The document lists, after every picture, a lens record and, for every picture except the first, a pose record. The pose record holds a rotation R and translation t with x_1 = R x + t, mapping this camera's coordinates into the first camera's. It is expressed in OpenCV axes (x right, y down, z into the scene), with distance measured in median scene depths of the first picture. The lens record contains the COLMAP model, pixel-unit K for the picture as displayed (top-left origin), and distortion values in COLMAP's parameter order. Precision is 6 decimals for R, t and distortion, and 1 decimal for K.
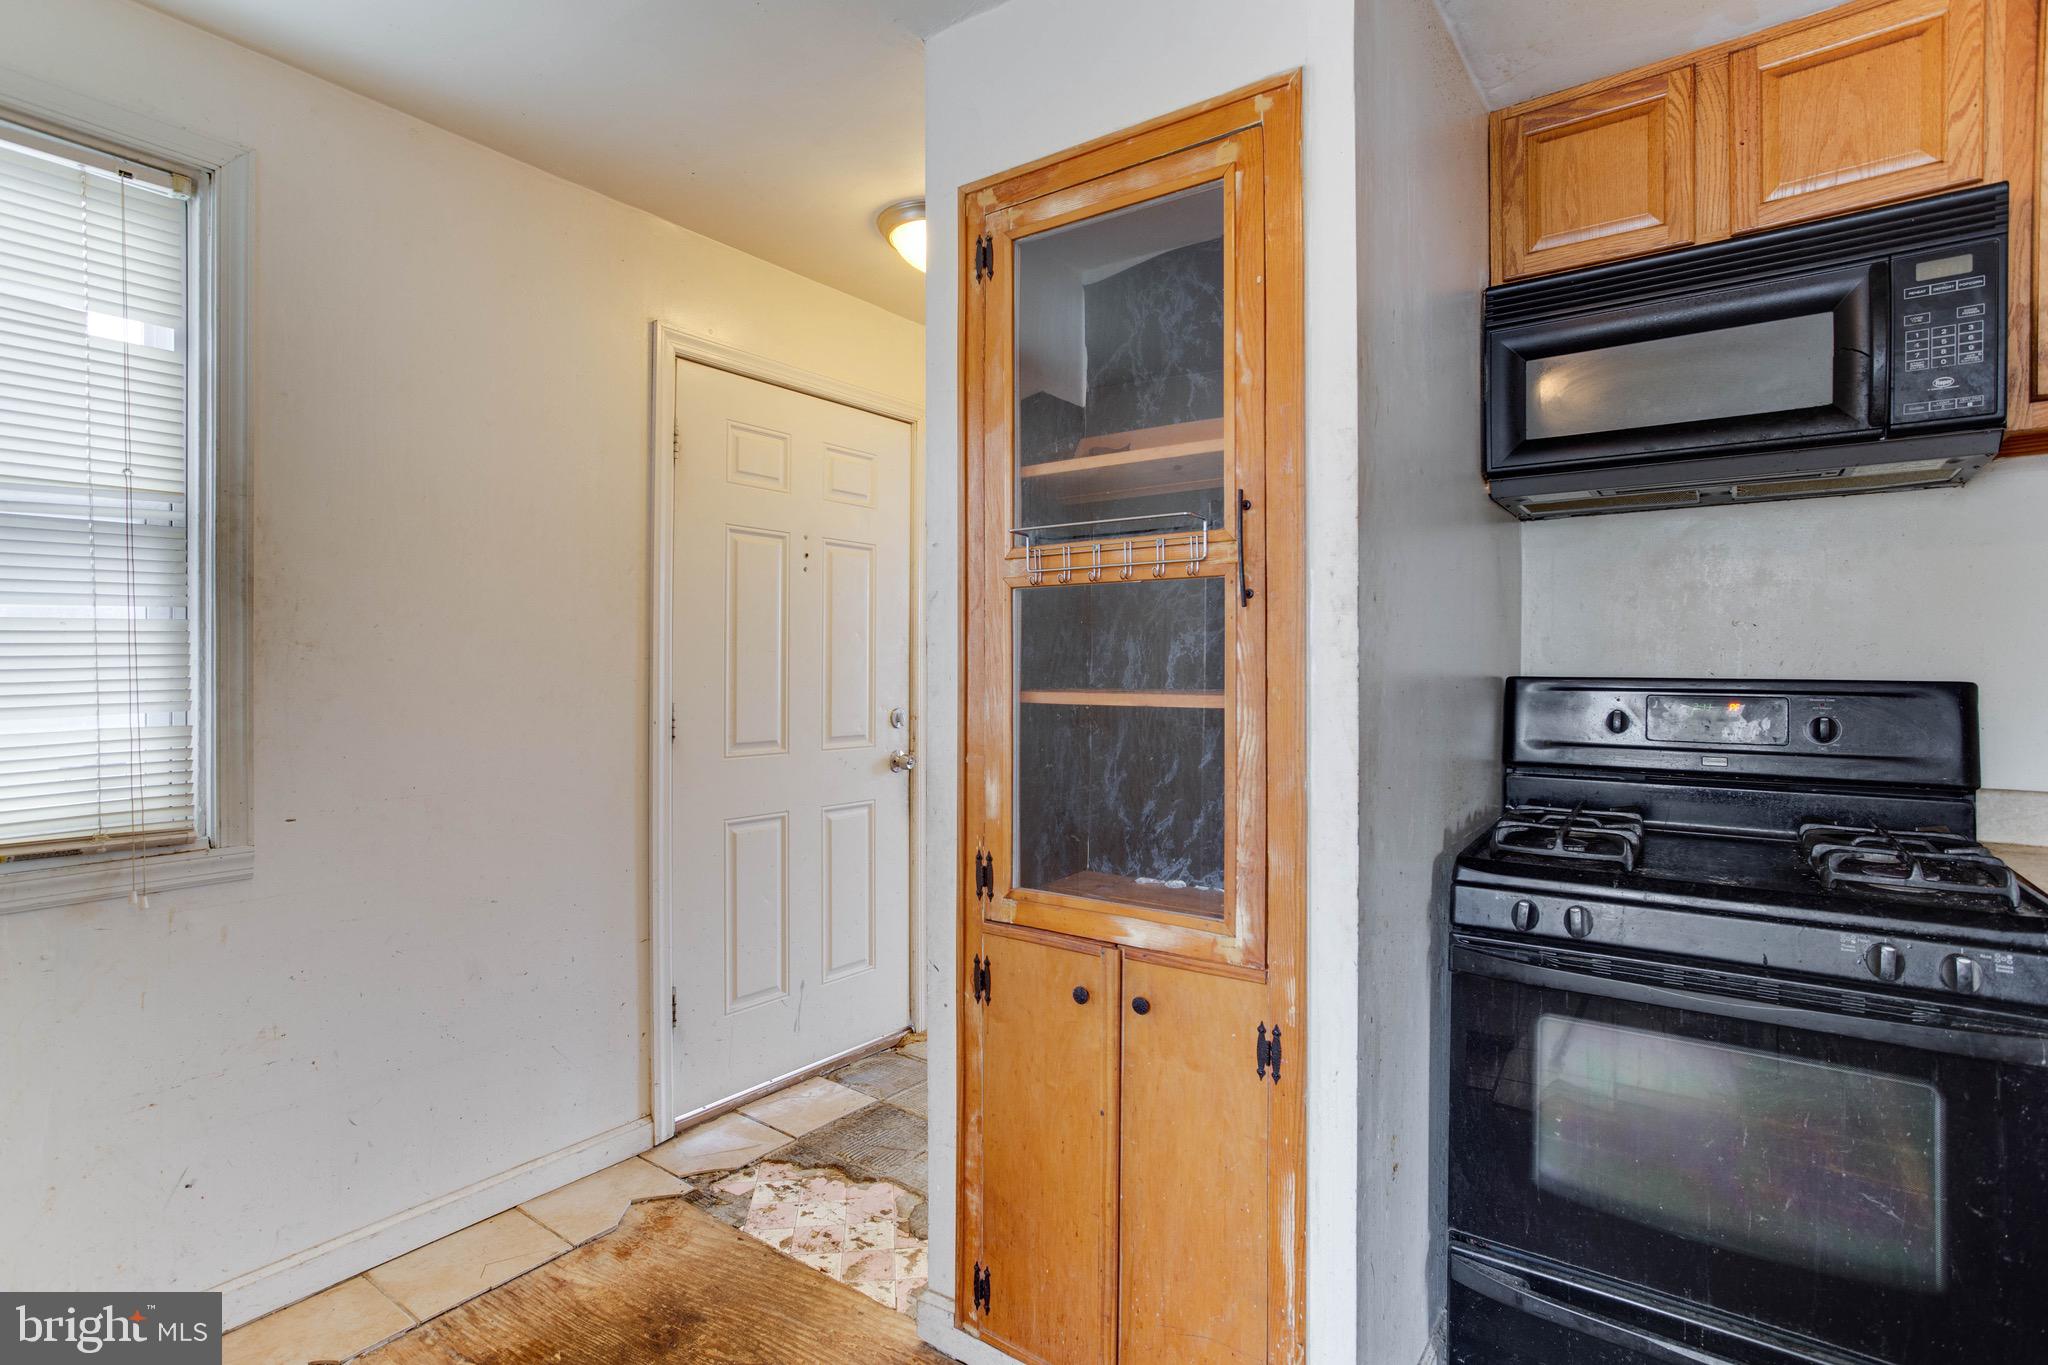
lens RADIAL K [[991.5, 0, 1030.7], [0, 991.5, 673.6], [0, 0, 1]] dist [0.003720, -0.000947]
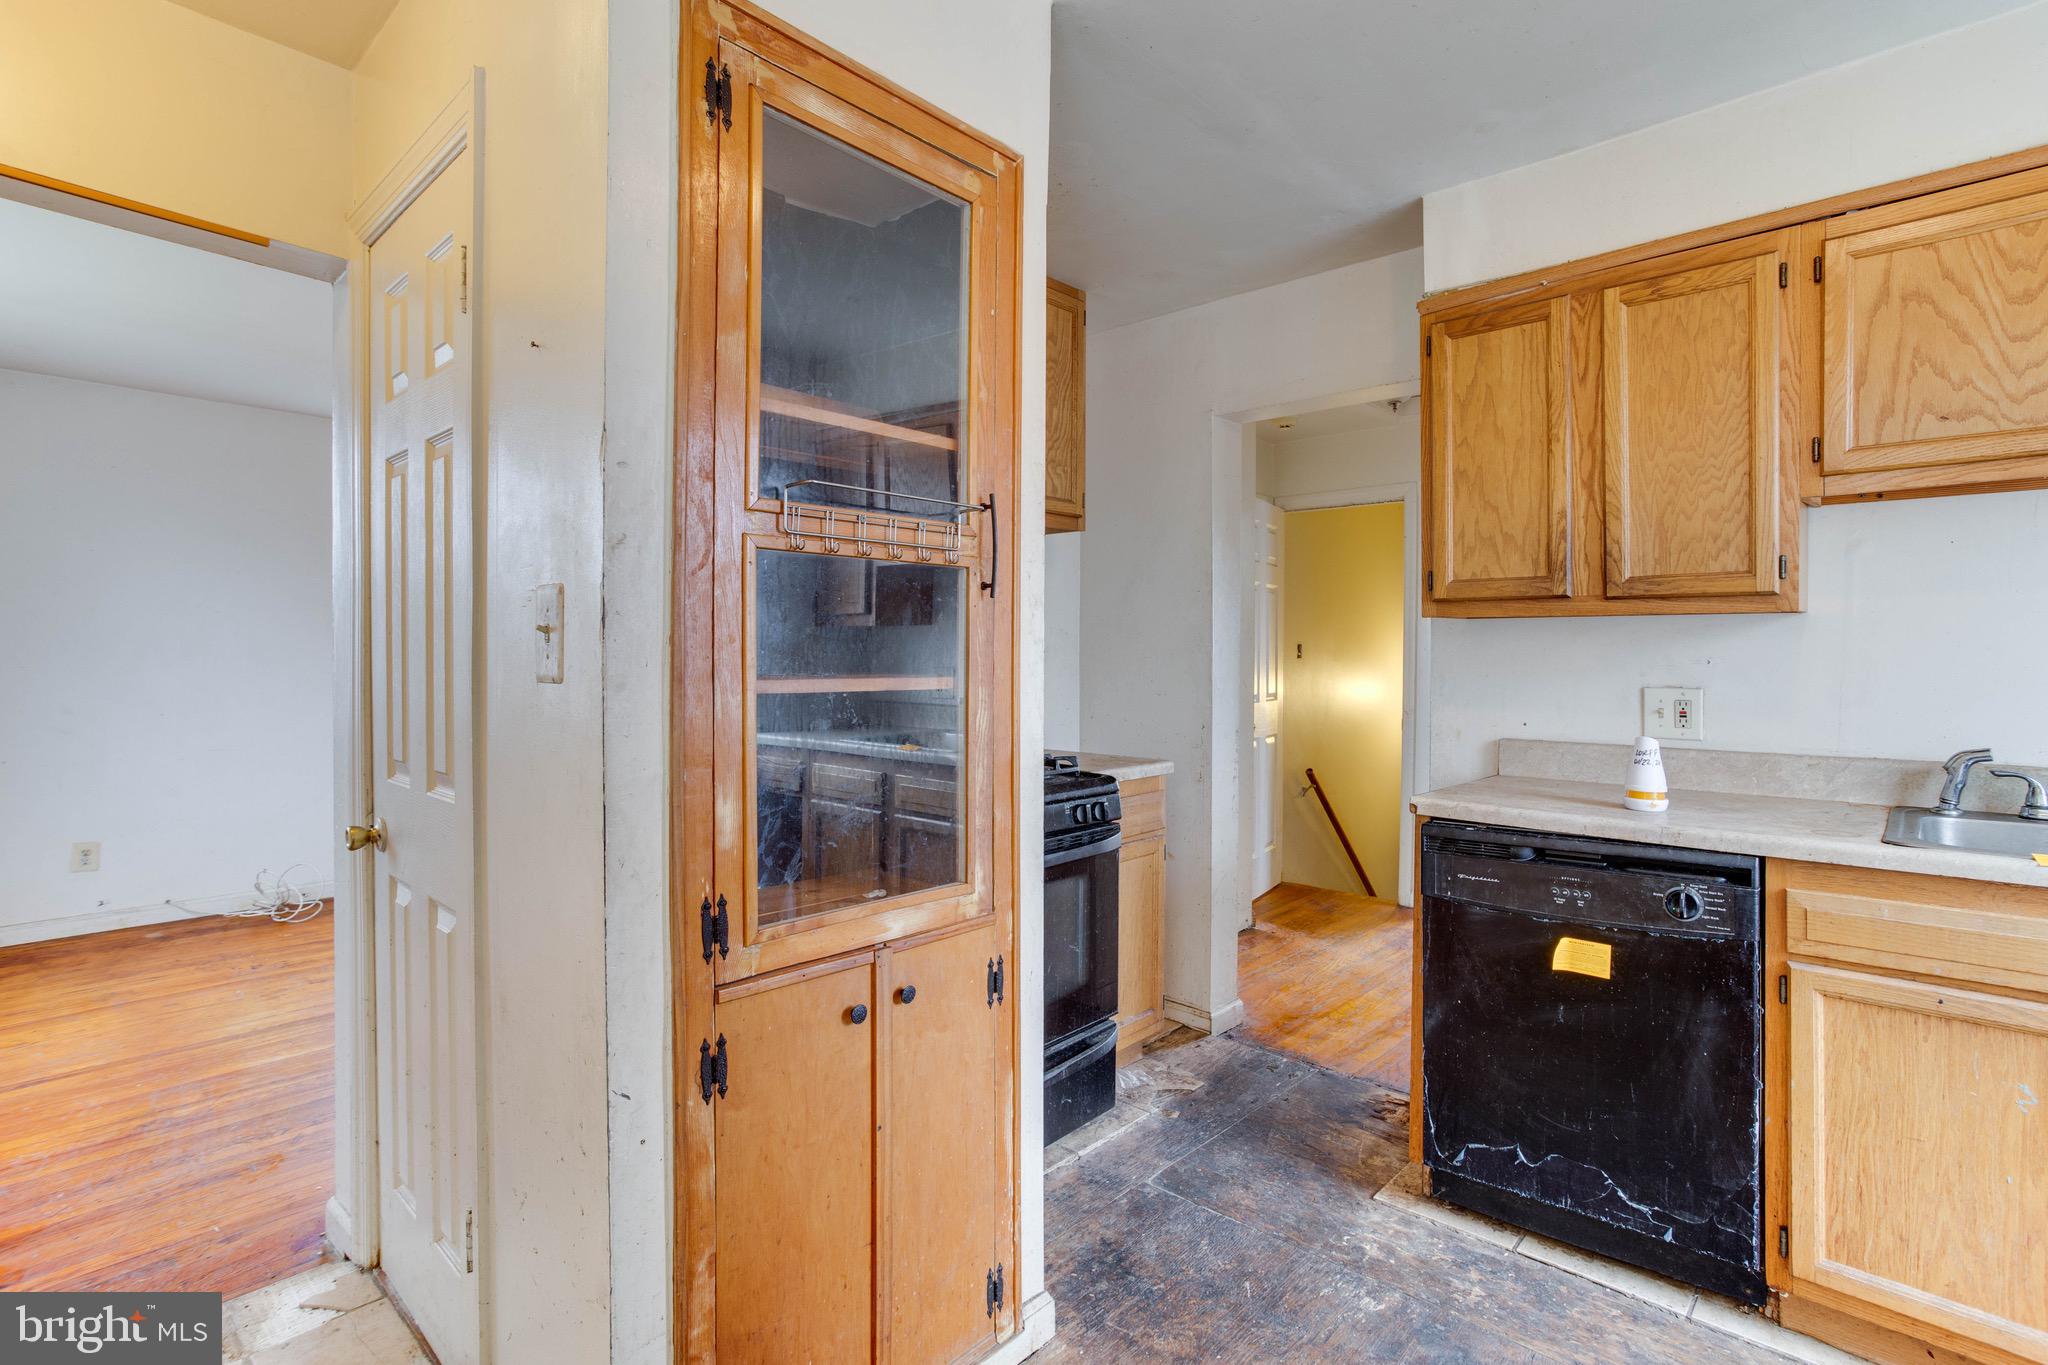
lens RADIAL K [[991.5, 0, 1030.2], [0, 991.5, 669.9], [0, 0, 1]] dist [0.003720, -0.000947]
pose [[0.130718, -0.013427, 0.991329, -0.795291], [-0.000181, 0.999908, 0.013568, -0.000367], [-0.991420, -0.001953, 0.130704, 0.708456]]
